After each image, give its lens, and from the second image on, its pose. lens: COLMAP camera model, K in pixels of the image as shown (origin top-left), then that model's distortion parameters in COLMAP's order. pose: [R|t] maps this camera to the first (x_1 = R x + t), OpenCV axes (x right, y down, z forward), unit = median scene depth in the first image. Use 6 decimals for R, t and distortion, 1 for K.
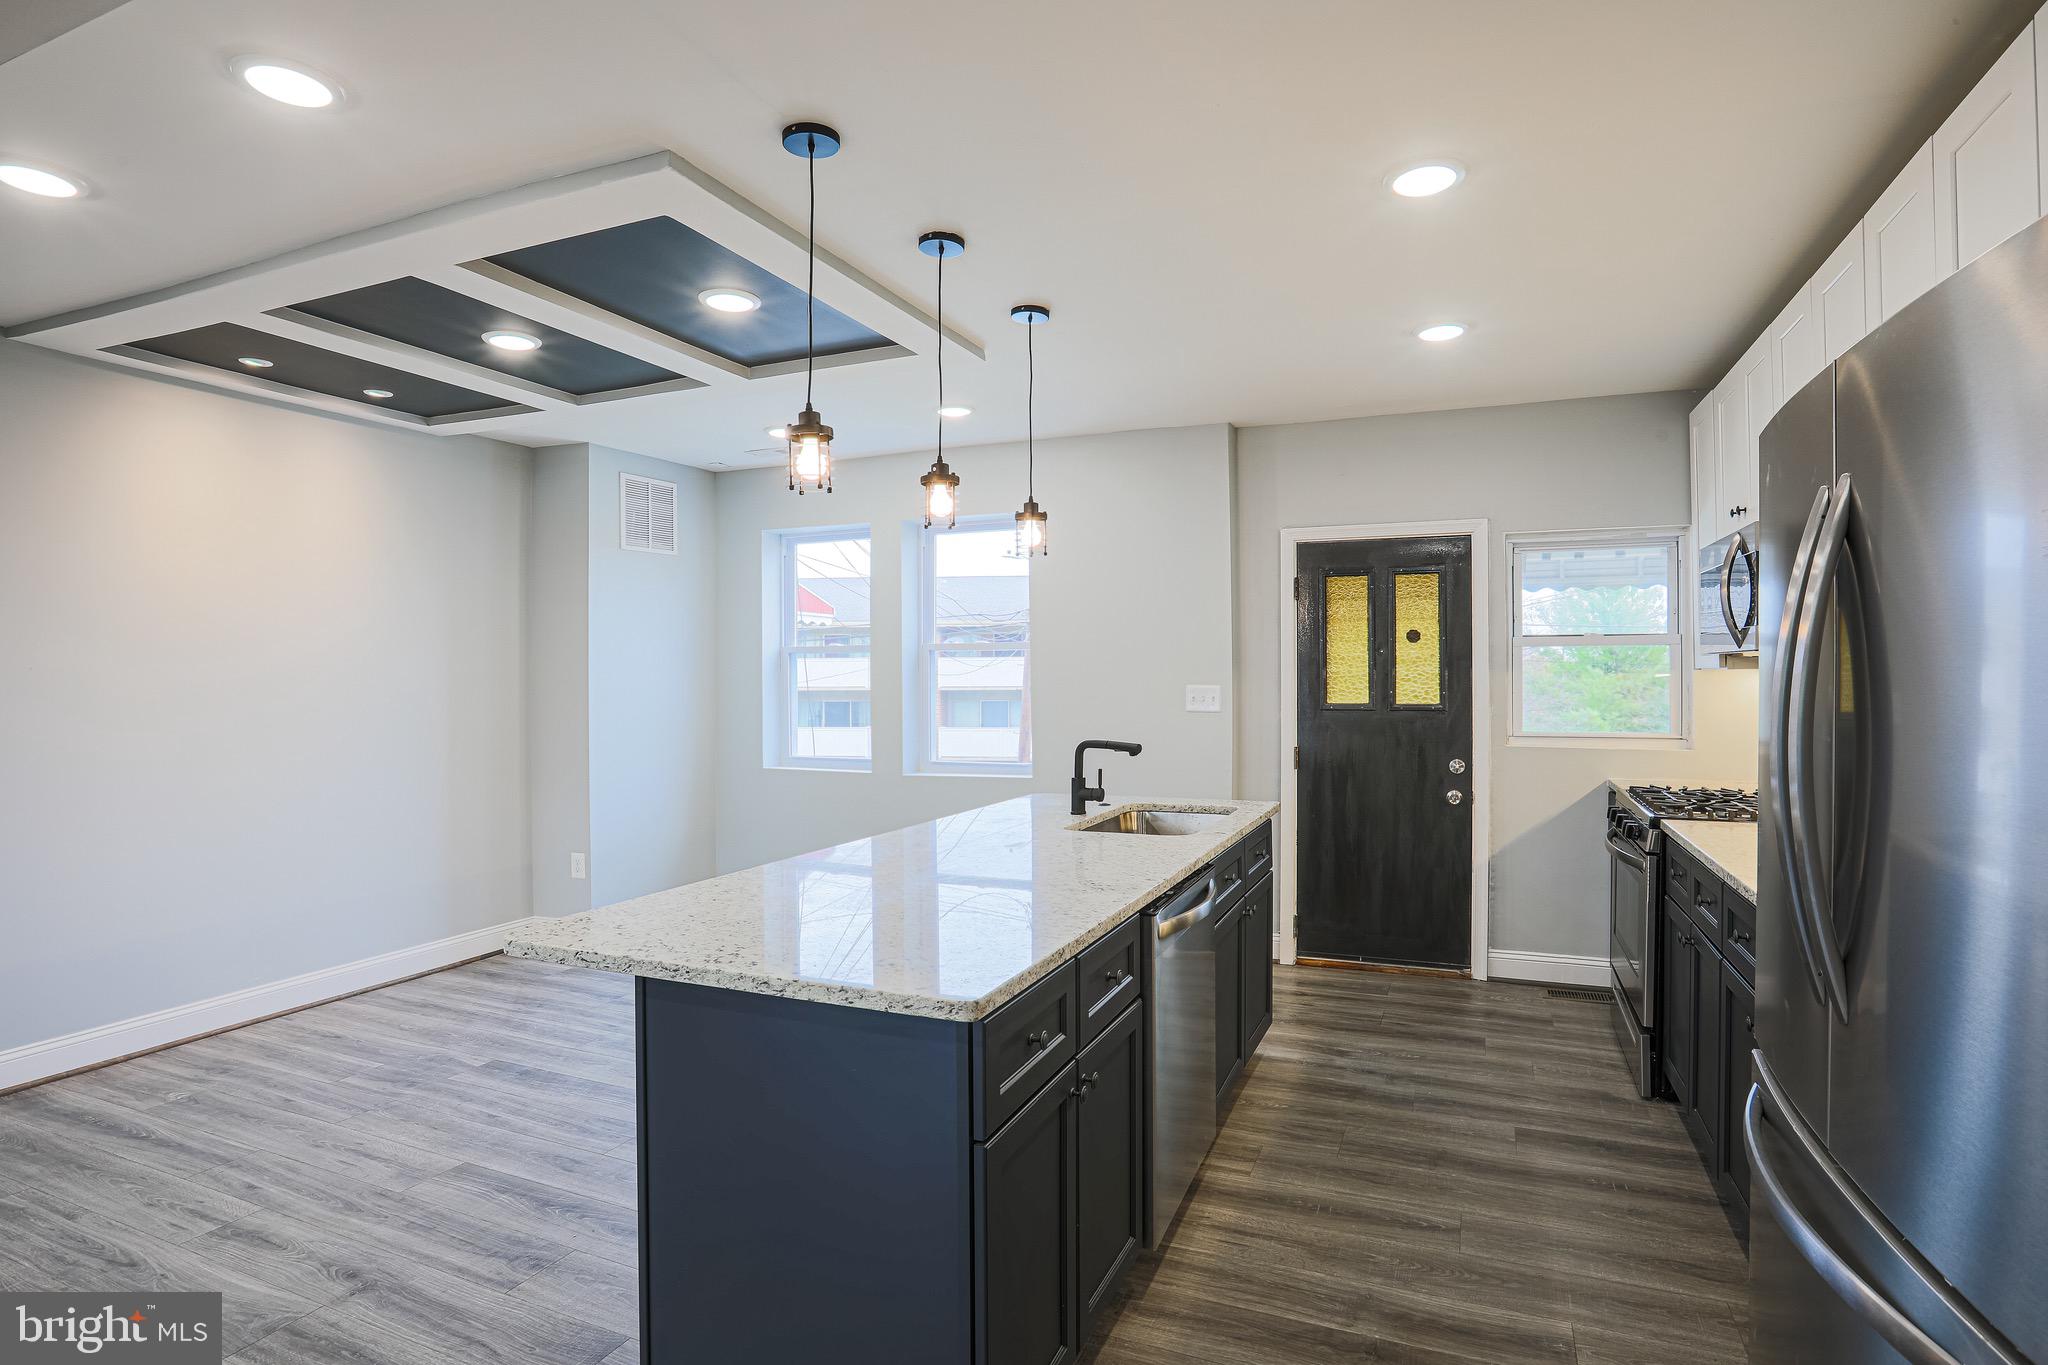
lens RADIAL K [[943.6, 0, 1002.4], [0, 943.6, 678.7], [0, 0, 1]] dist [-0.031439, -0.000121]
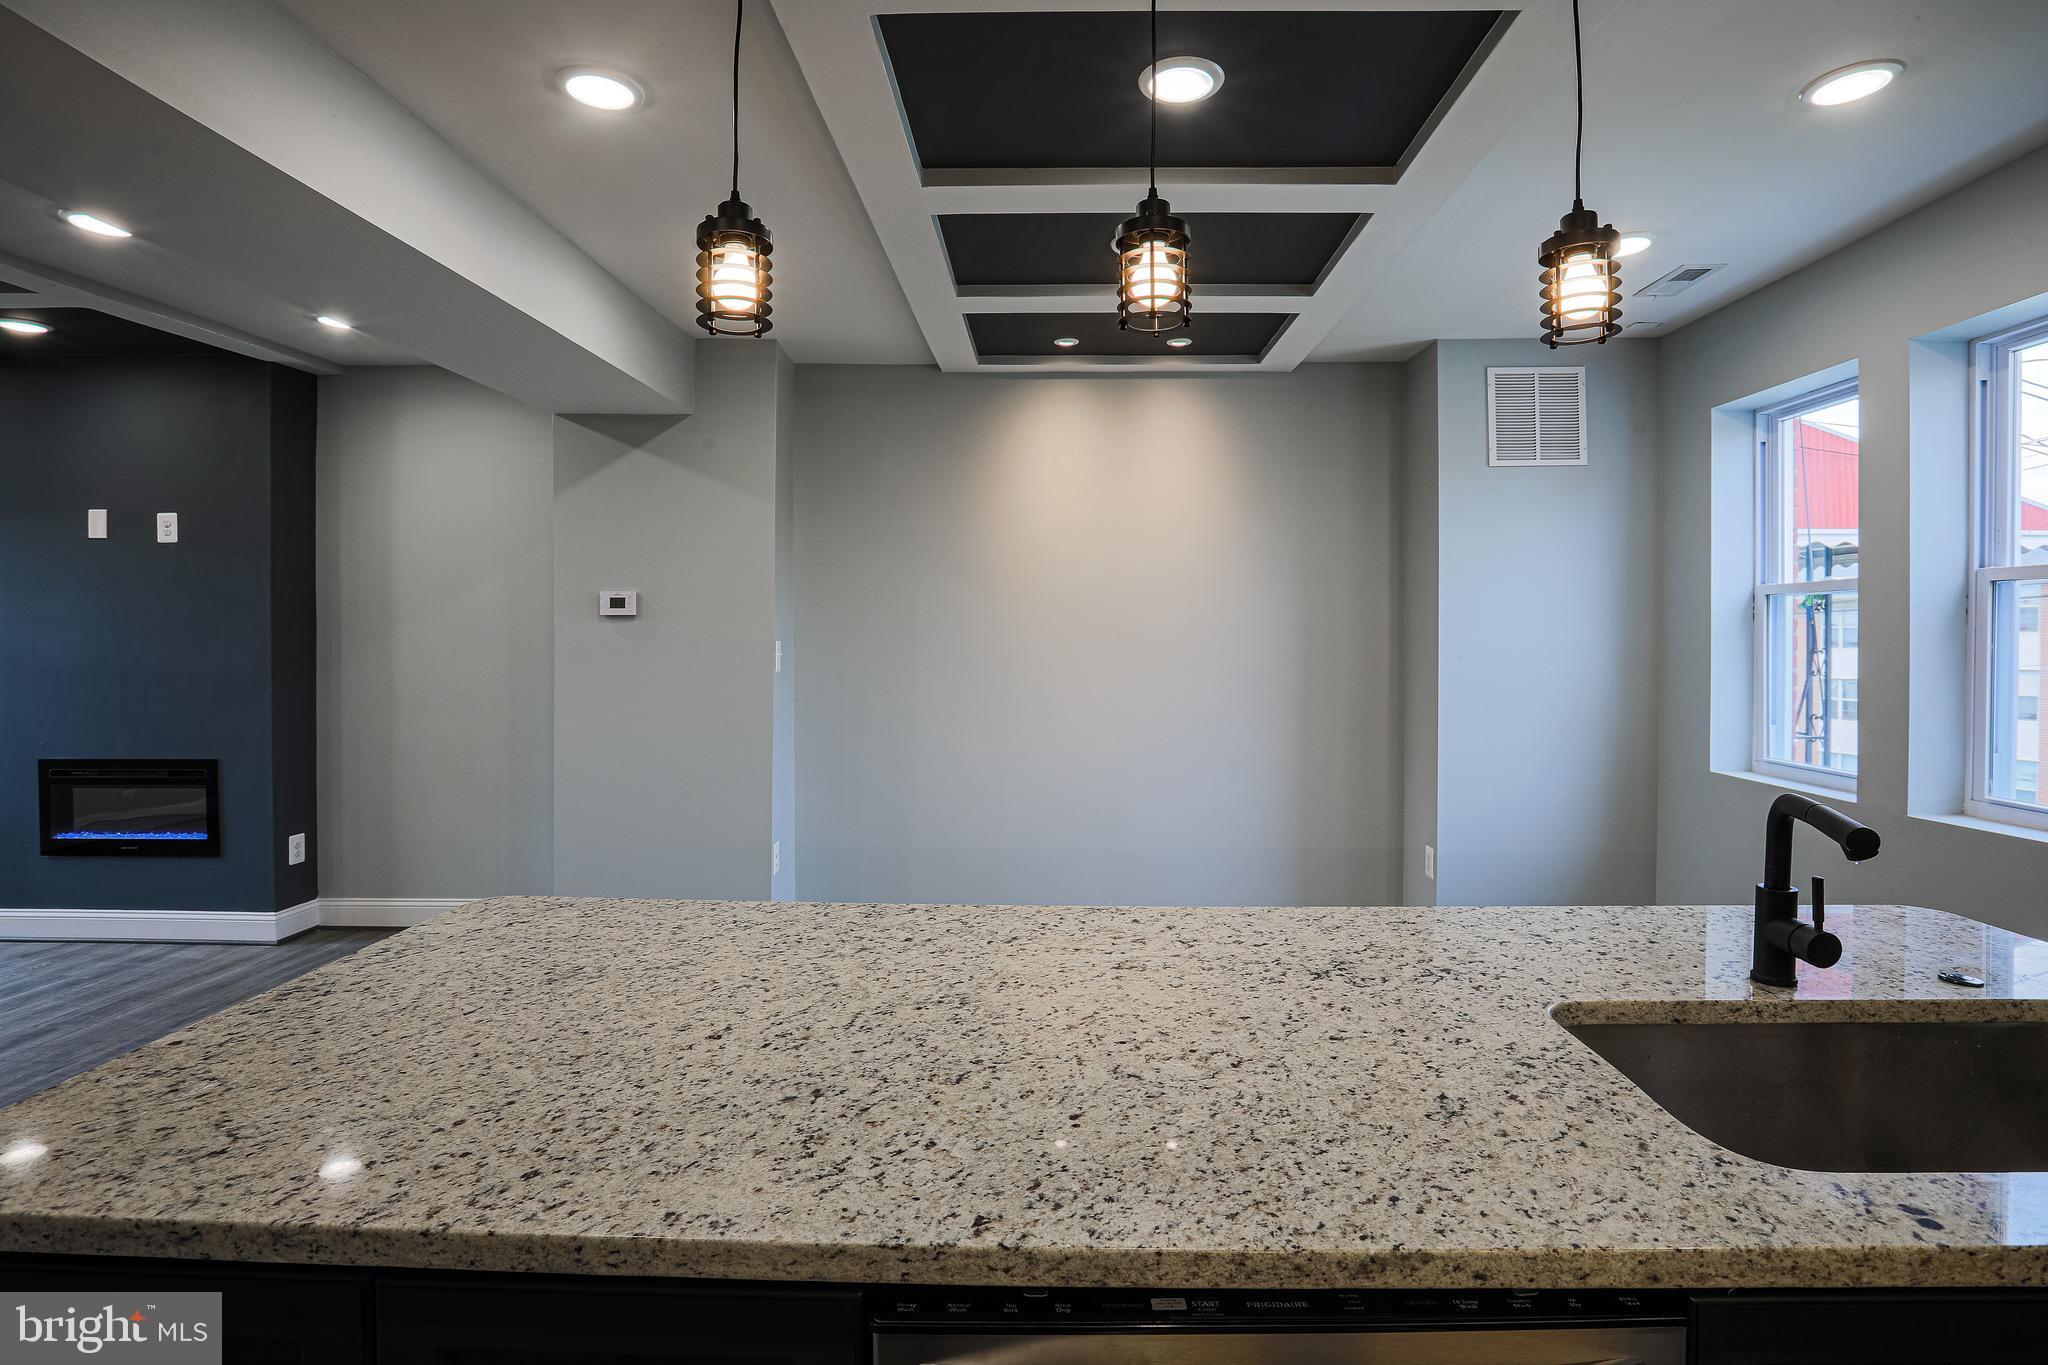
lens RADIAL K [[1020.1, 0, 1035.0], [0, 1020.1, 640.4], [0, 0, 1]] dist [-0.062897, 0.023674]
pose [[0.425921, 0.016118, -0.904617, 0.234221], [-0.007806, 0.999870, 0.014140, -0.002898], [0.904727, 0.001039, 0.425991, 0.377597]]
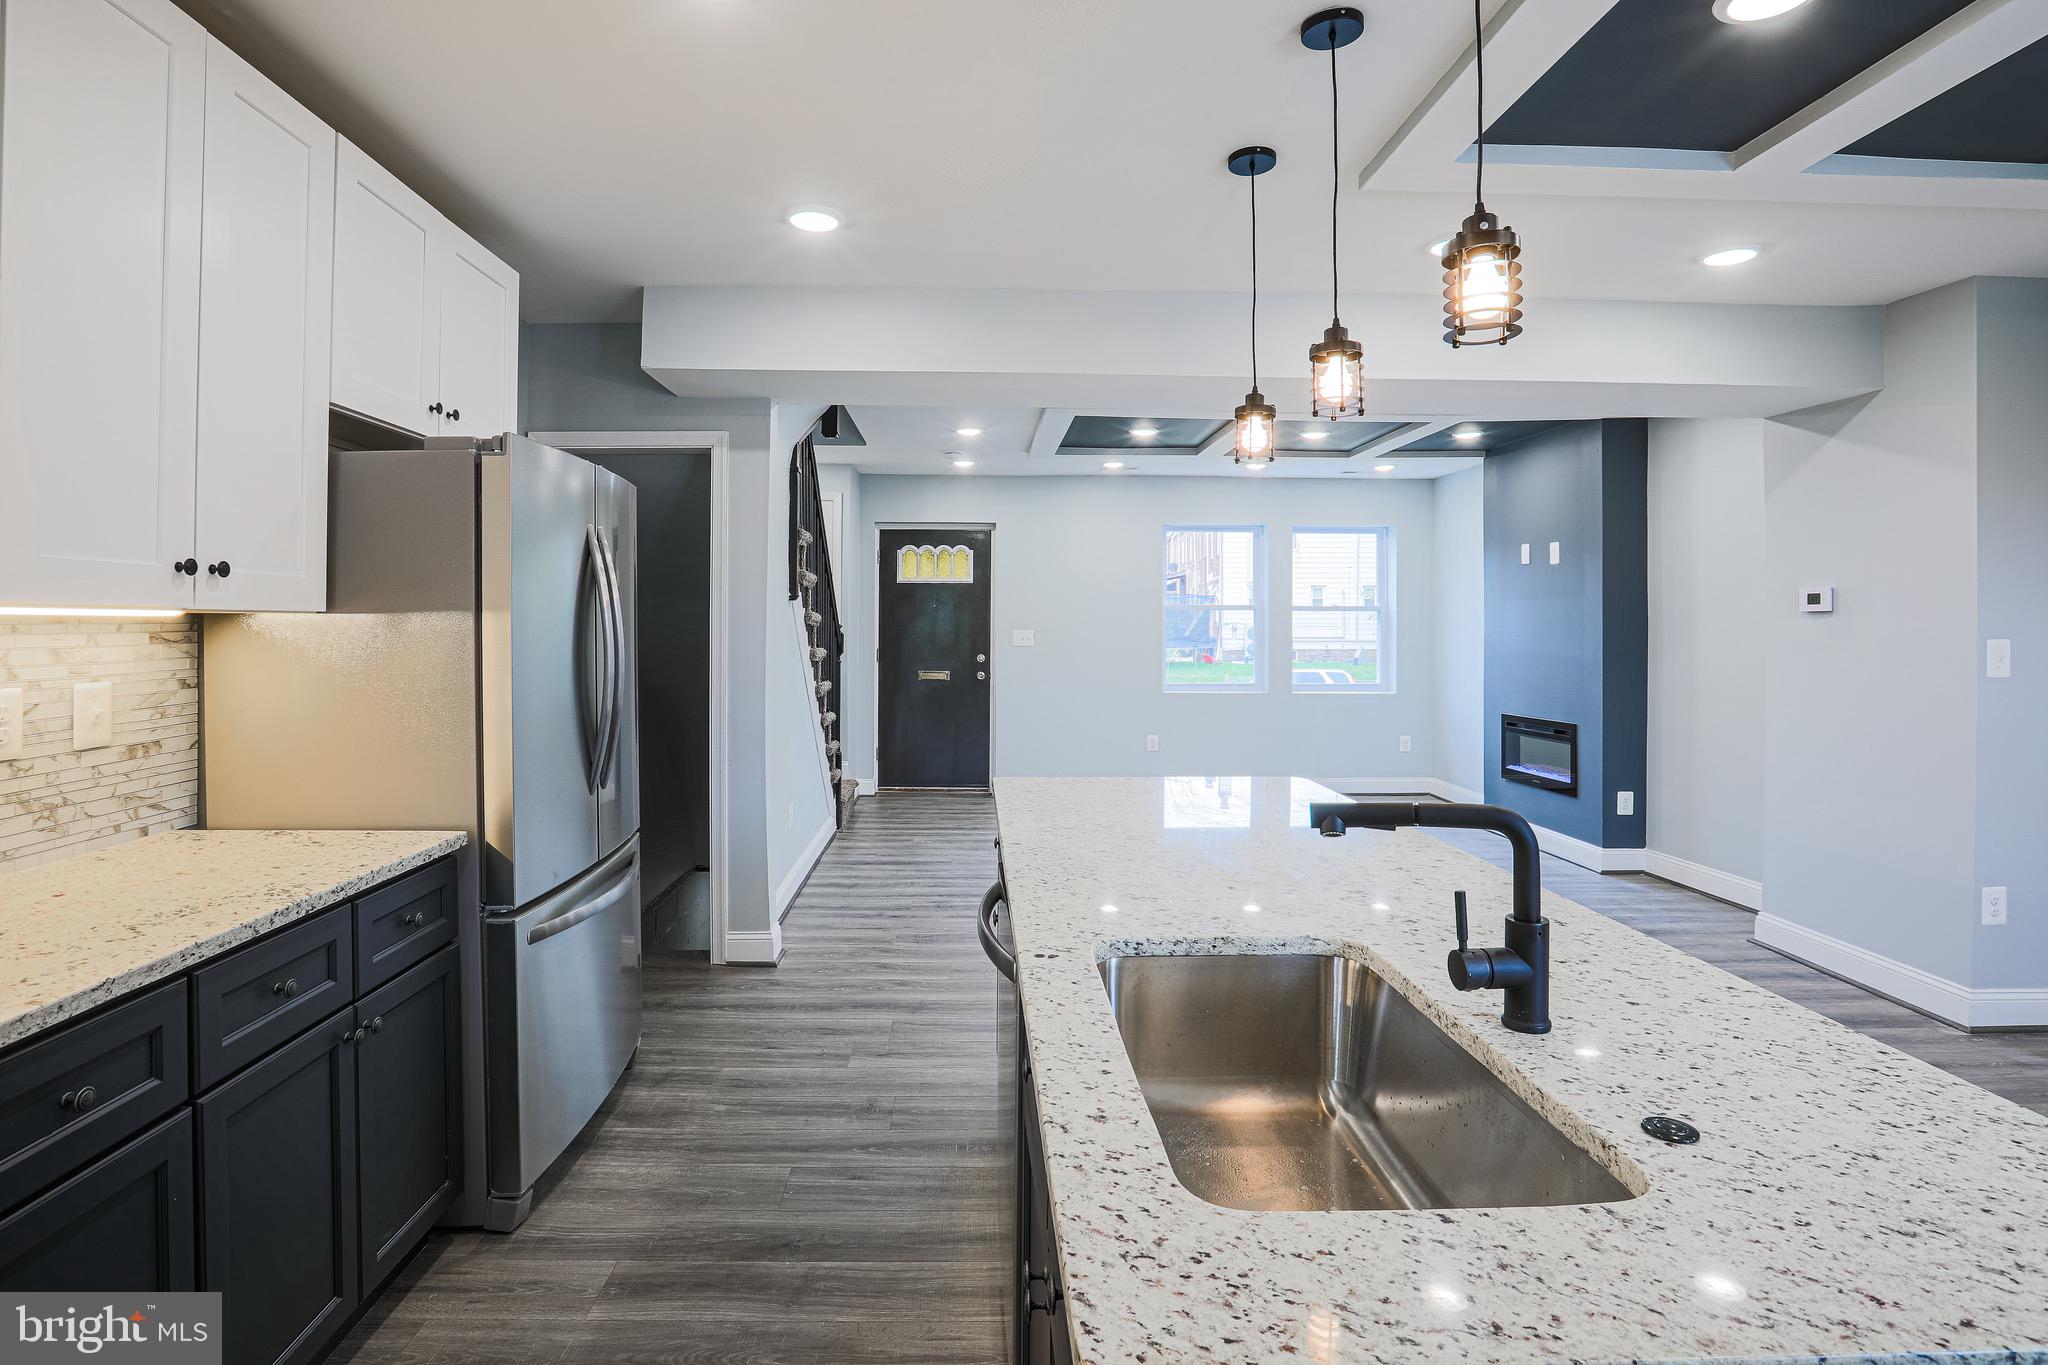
lens RADIAL K [[1027.9, 0, 956.9], [0, 1027.9, 616.0], [0, 0, 1]] dist [-0.051808, 0.023121]
pose [[-0.906635, -0.001909, -0.421912, 0.315521], [-0.000274, 0.999992, -0.003937, -0.001927], [0.421916, -0.003454, -0.906628, 0.957427]]
